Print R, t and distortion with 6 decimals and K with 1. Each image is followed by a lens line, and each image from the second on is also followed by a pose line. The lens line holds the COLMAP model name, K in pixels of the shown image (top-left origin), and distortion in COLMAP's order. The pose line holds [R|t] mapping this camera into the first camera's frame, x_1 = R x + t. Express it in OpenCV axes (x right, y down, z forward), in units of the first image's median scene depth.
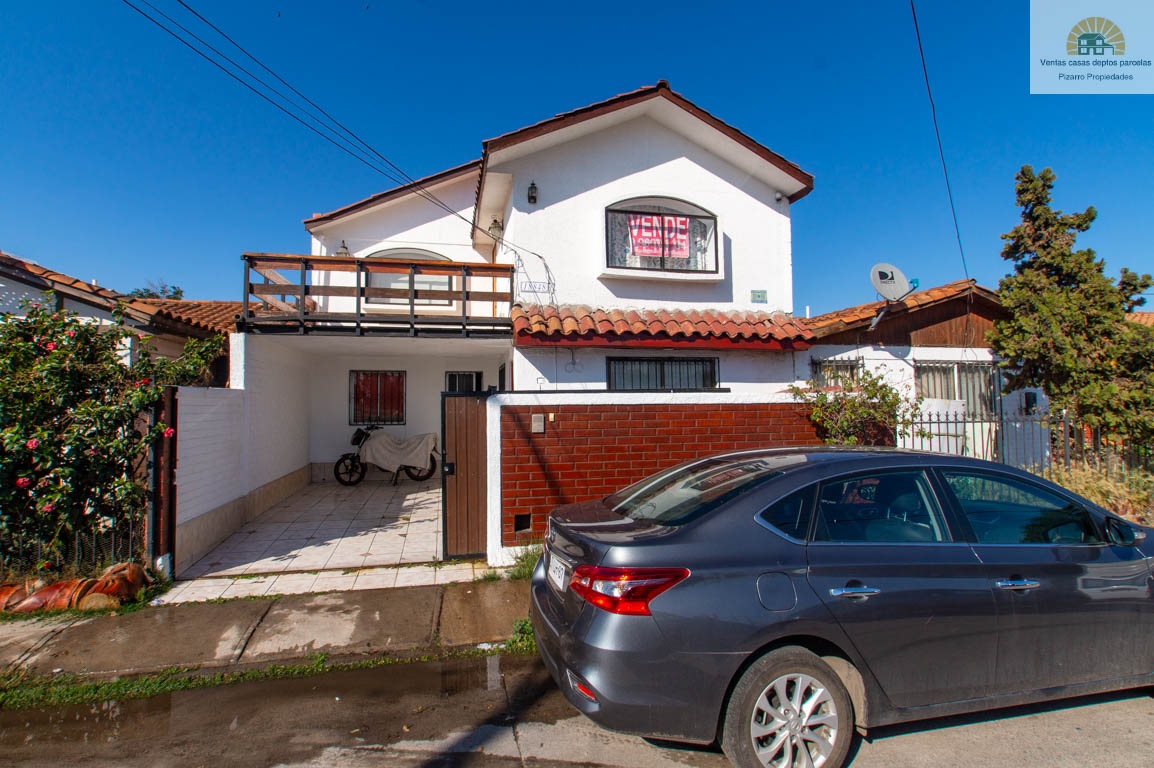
lens RADIAL K [[547.3, 0, 561.7], [0, 547.3, 378.4], [0, 0, 1]] dist [-0.001454, 0.001064]
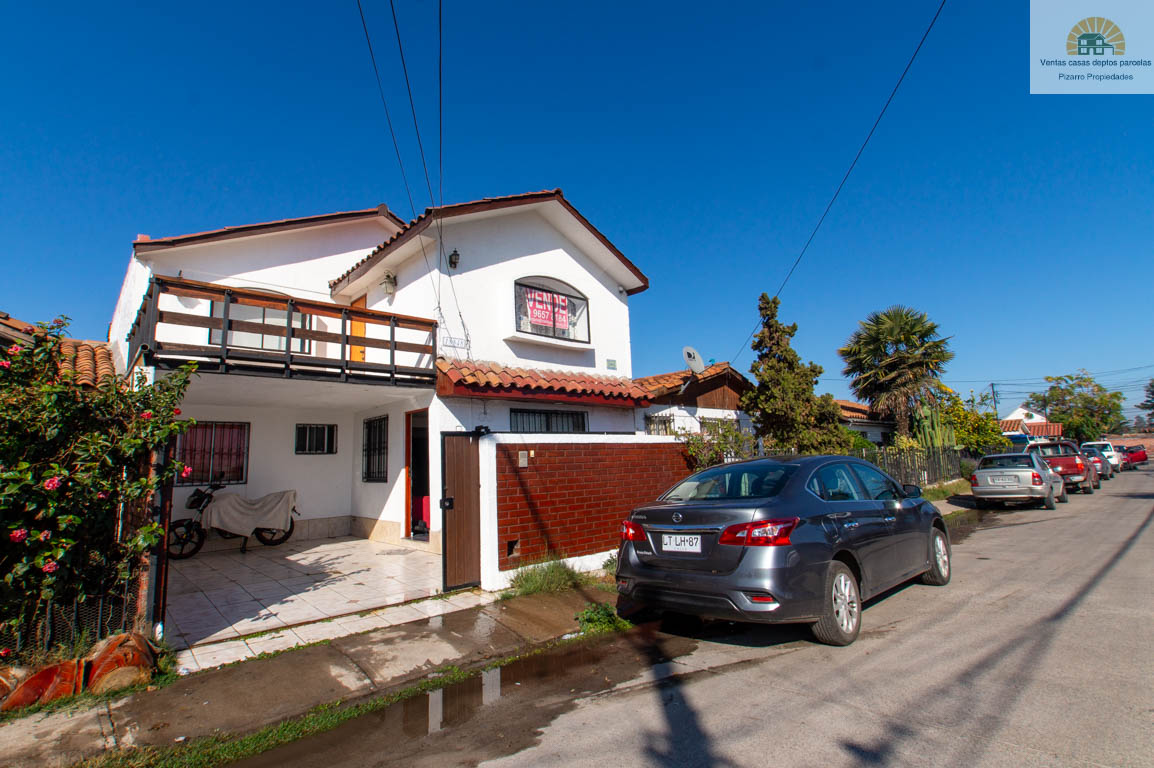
lens RADIAL K [[547.3, 0, 569.3], [0, 547.3, 379.8], [0, 0, 1]] dist [-0.001454, 0.001064]
pose [[0.867429, 0.050417, 0.495000, -0.406436], [0.009612, 0.992970, -0.117979, 0.039960], [-0.497468, 0.107097, 0.860846, -0.047481]]
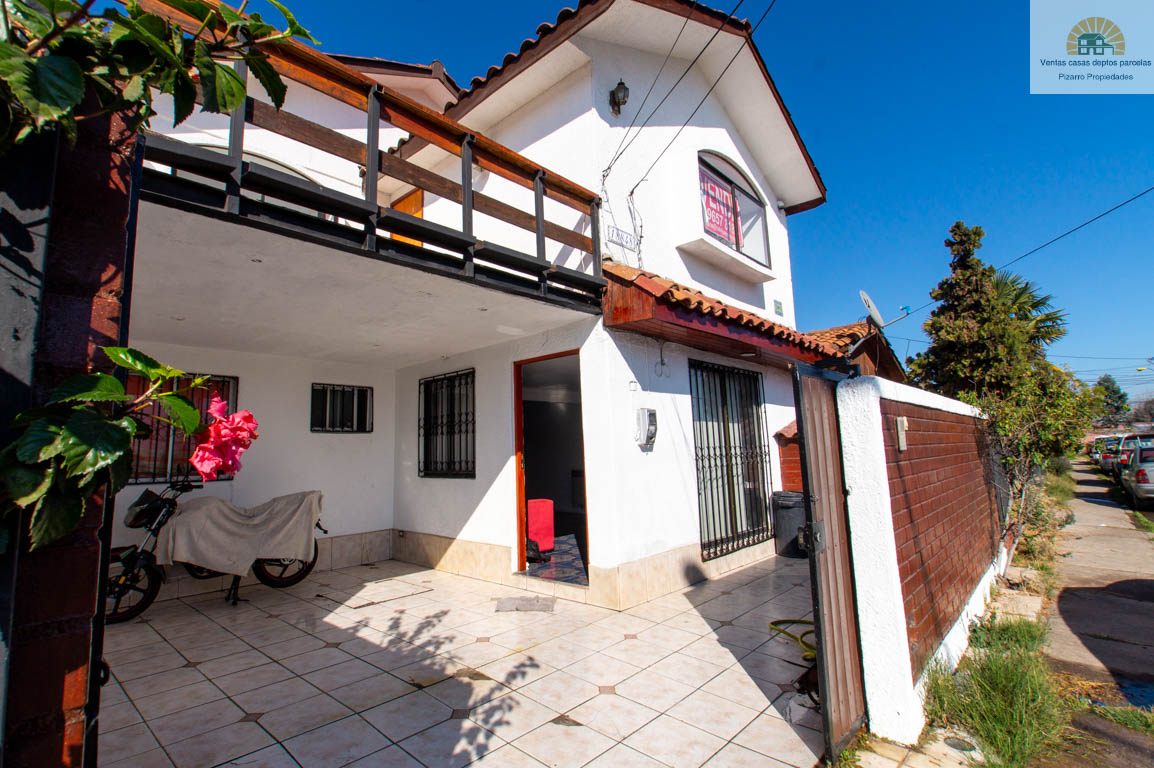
lens RADIAL K [[547.3, 0, 570.2], [0, 547.3, 379.2], [0, 0, 1]] dist [-0.001454, 0.001064]
pose [[0.821042, 0.058384, 0.567875, -0.469548], [0.000450, 0.994690, -0.102917, 0.062559], [-0.570868, 0.084755, 0.816656, 0.559280]]
